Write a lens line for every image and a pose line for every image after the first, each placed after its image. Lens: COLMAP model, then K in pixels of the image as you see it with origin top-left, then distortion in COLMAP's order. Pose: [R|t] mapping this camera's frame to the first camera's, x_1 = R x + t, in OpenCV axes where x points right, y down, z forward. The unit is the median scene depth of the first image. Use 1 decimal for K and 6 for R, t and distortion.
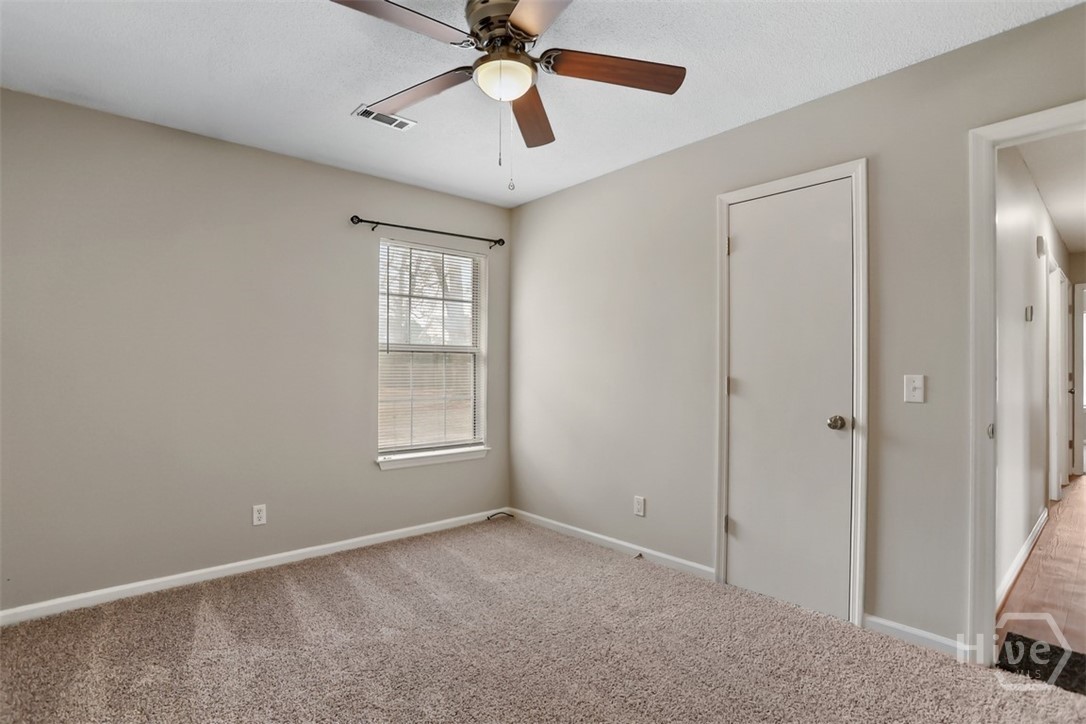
lens RADIAL K [[543.1, 0, 544.0], [0, 543.1, 361.4], [0, 0, 1]] dist [-0.017478, 0.003537]
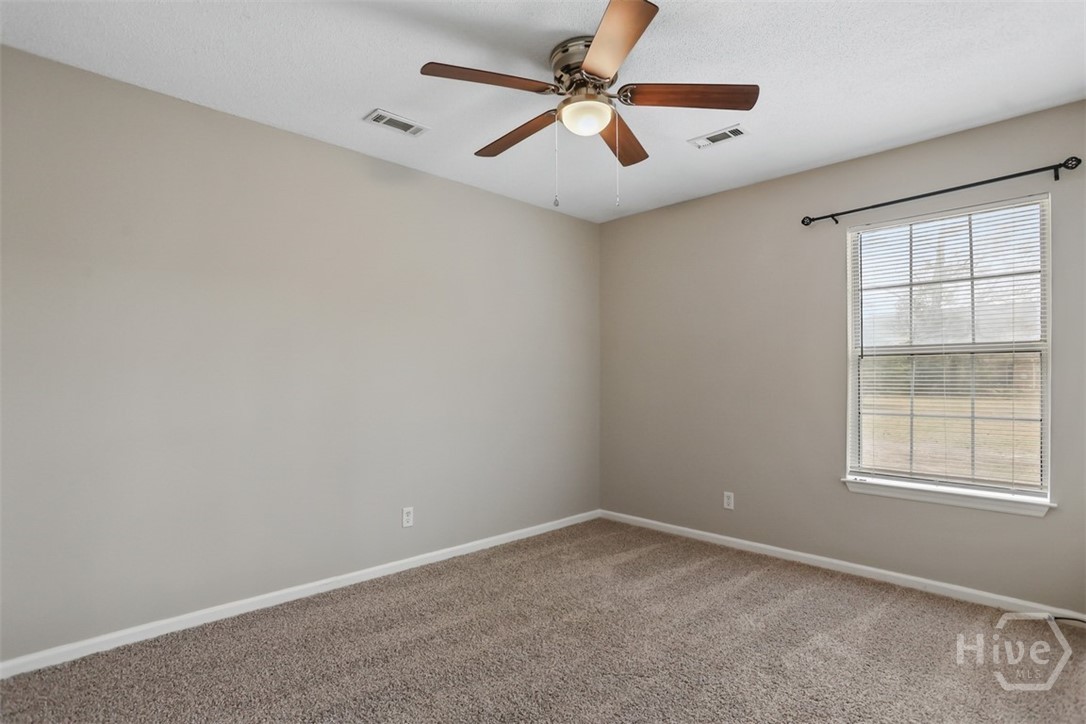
lens RADIAL K [[543.1, 0, 542.1], [0, 543.1, 368.4], [0, 0, 1]] dist [-0.017478, 0.003537]
pose [[0.072022, -0.018405, -0.997233, 0.602919], [0.014169, 0.999748, -0.017428, 0.009650], [0.997302, -0.012875, 0.072264, 0.489899]]
